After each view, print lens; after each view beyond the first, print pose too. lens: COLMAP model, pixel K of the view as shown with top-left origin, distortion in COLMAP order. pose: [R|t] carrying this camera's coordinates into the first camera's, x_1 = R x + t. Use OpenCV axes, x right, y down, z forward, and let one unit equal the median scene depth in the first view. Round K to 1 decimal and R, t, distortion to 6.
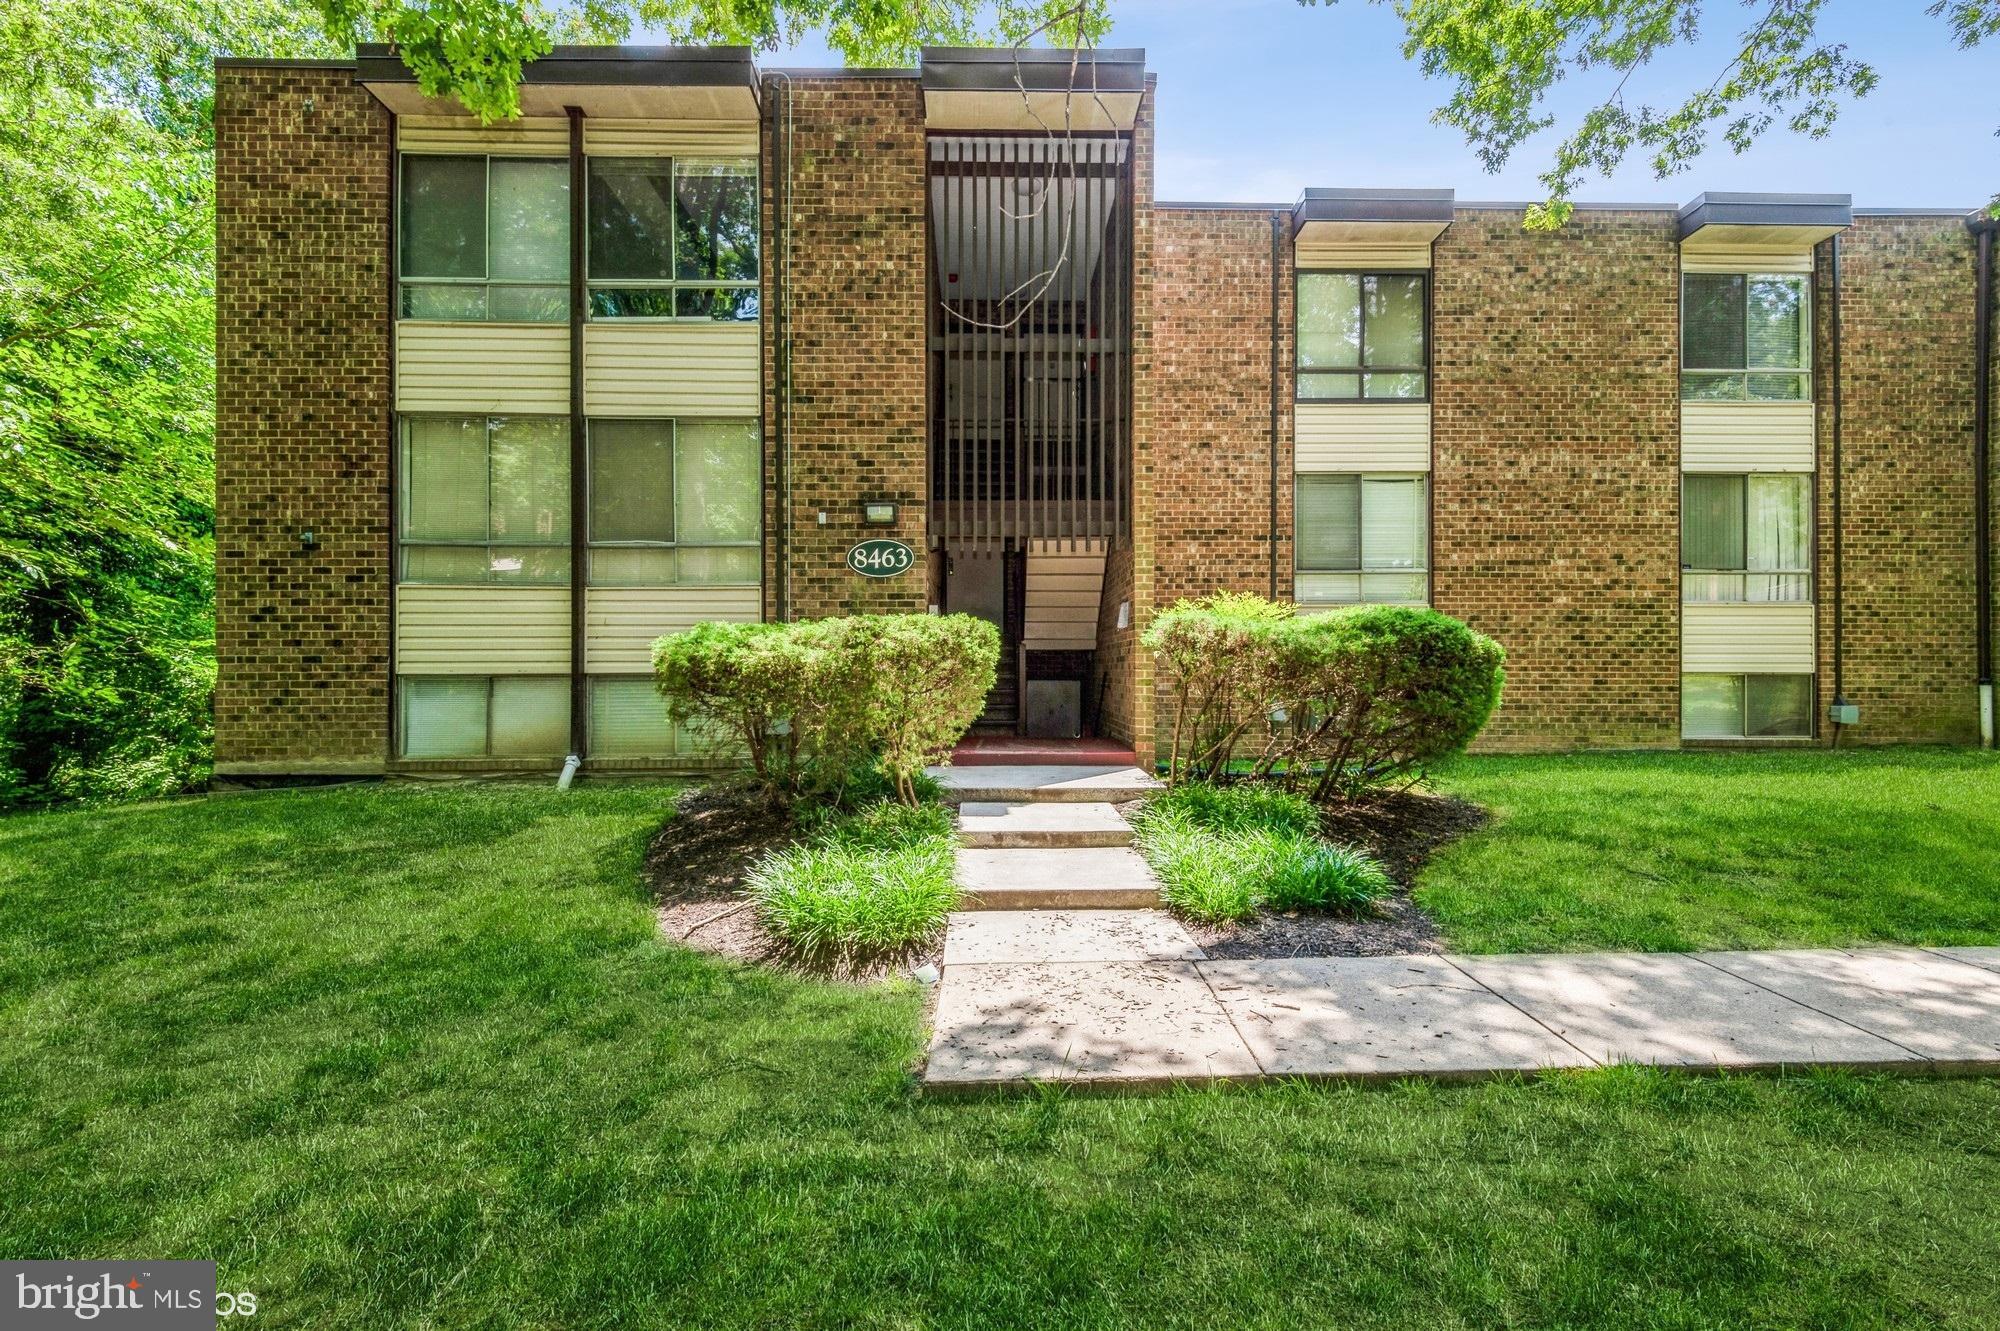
lens RADIAL K [[911.0, 0, 1000.0], [0, 911.0, 665.5], [0, 0, 1]] dist [0.001937, -0.007173]
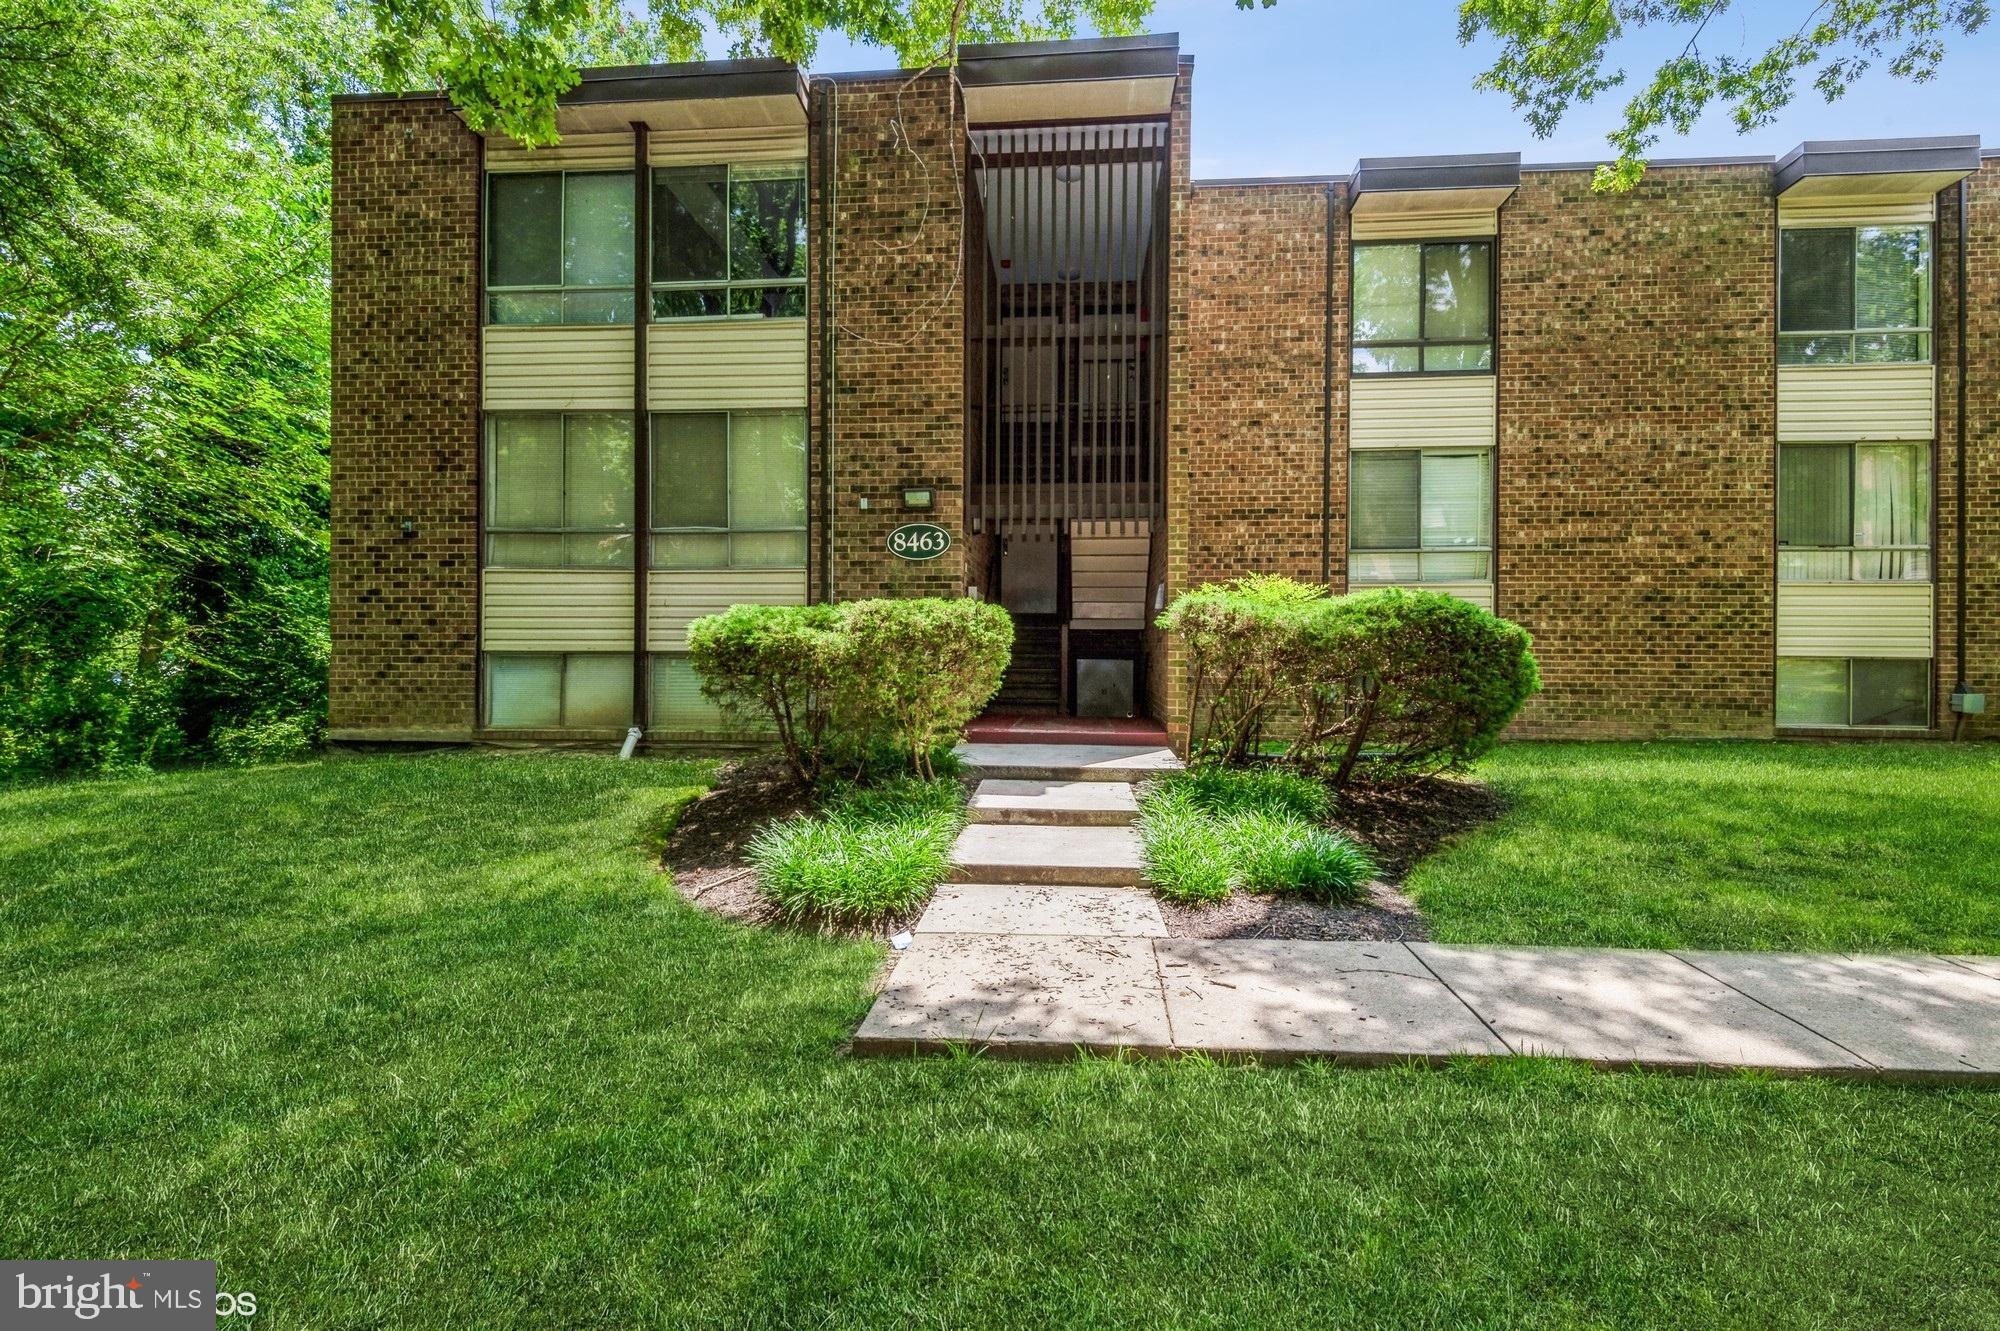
lens RADIAL K [[914.1, 0, 996.7], [0, 914.1, 642.0], [0, 0, 1]] dist [0.001088, -0.007231]
pose [[0.994042, 0.005266, -0.108873, 0.068218], [-0.005128, 0.999986, 0.001547, -0.005559], [0.108879, -0.000980, 0.994055, -0.022389]]
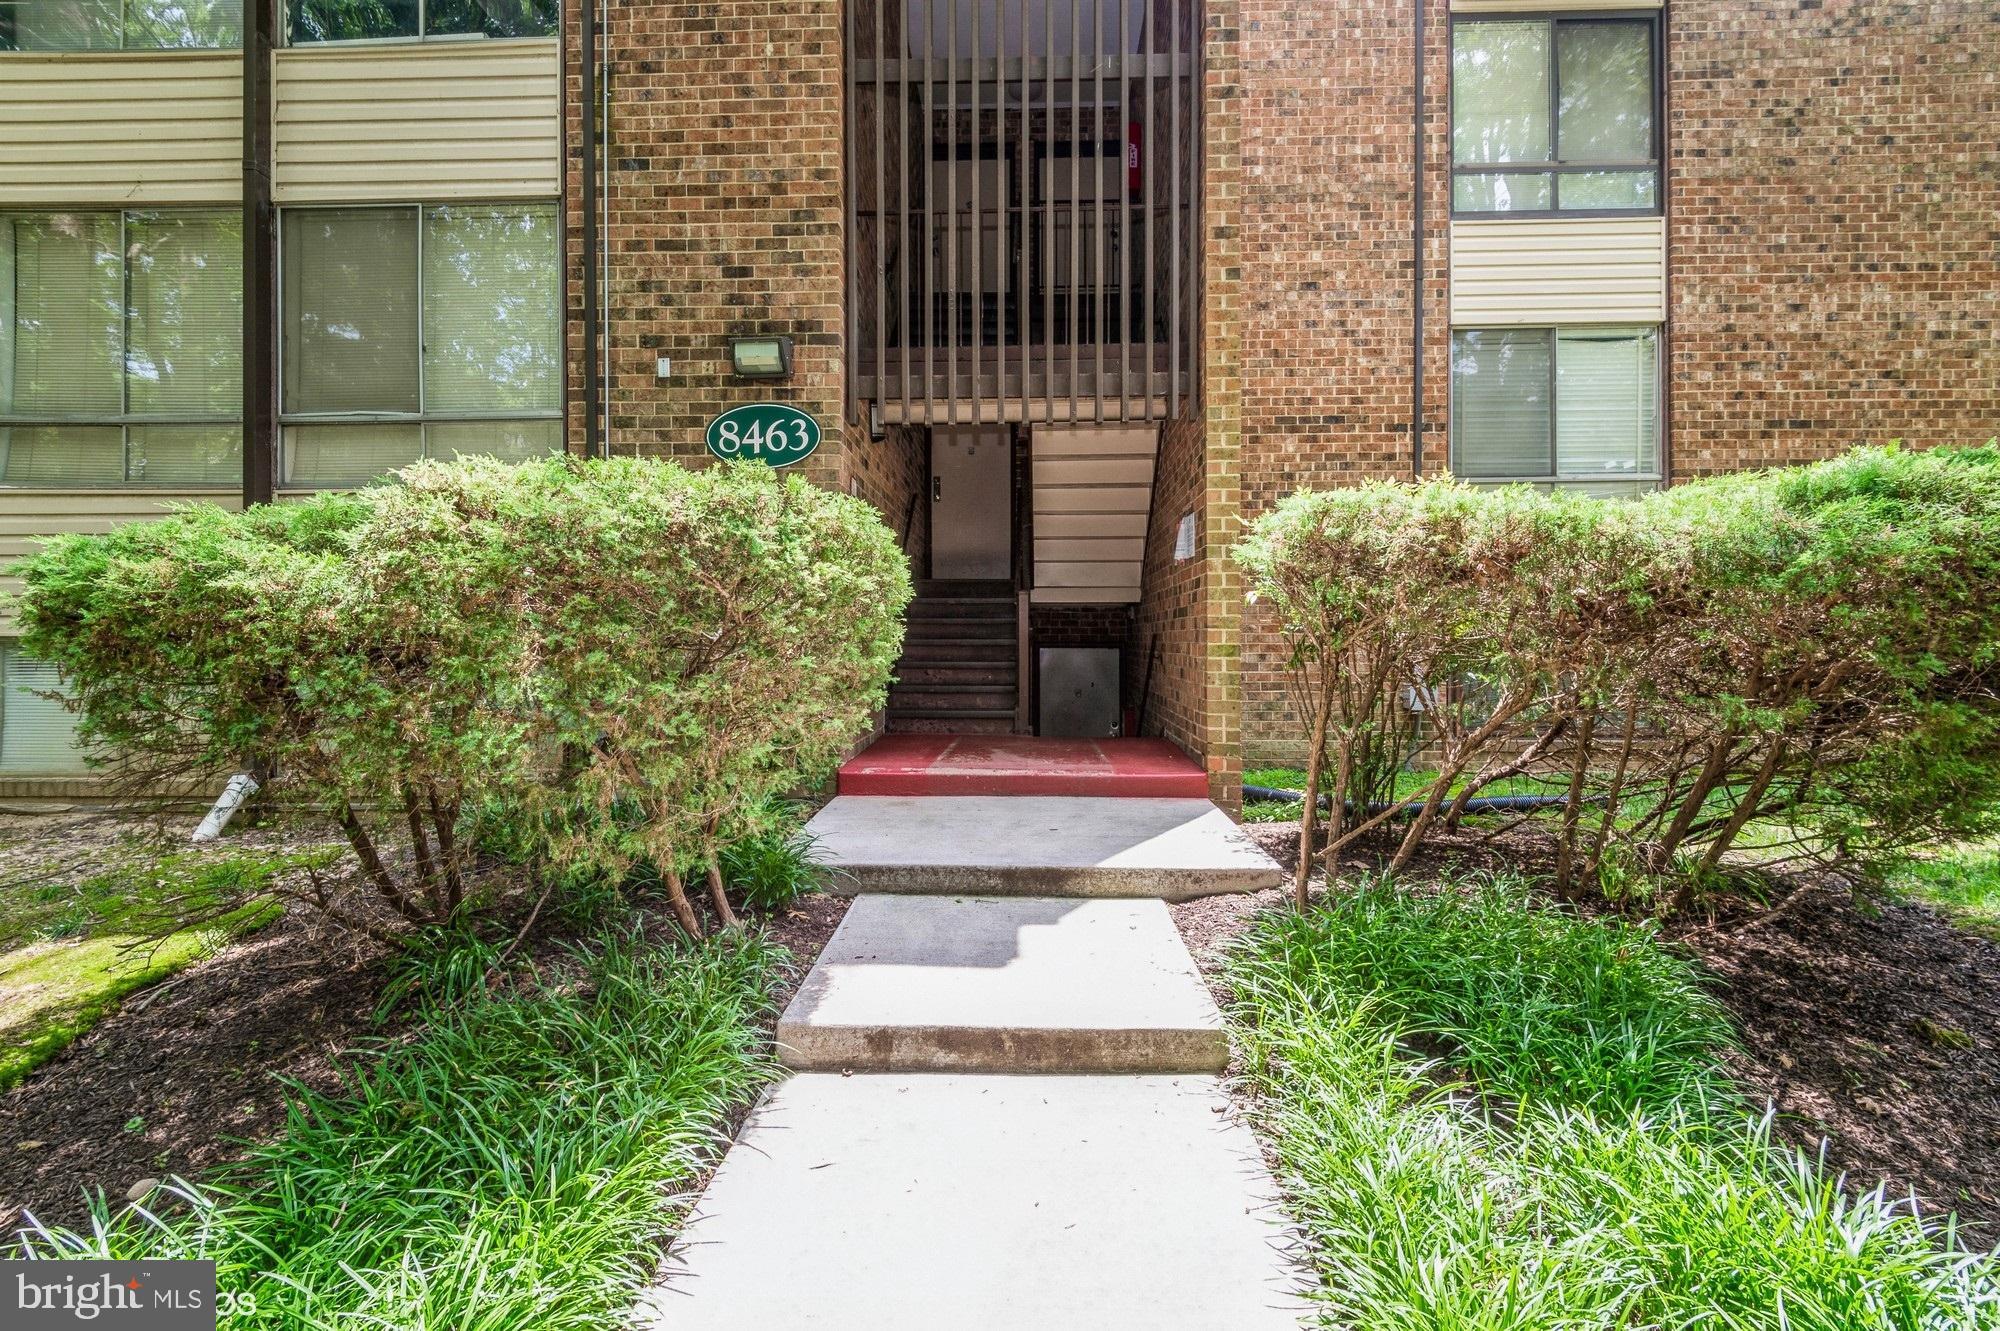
lens RADIAL K [[914.1, 0, 996.7], [0, 914.1, 642.0], [0, 0, 1]] dist [0.001088, -0.007231]
pose [[0.998393, -0.000402, -0.056667, 0.048299], [0.000846, 0.999969, 0.007811, 0.008416], [0.056662, -0.007847, 0.998363, 0.414289]]
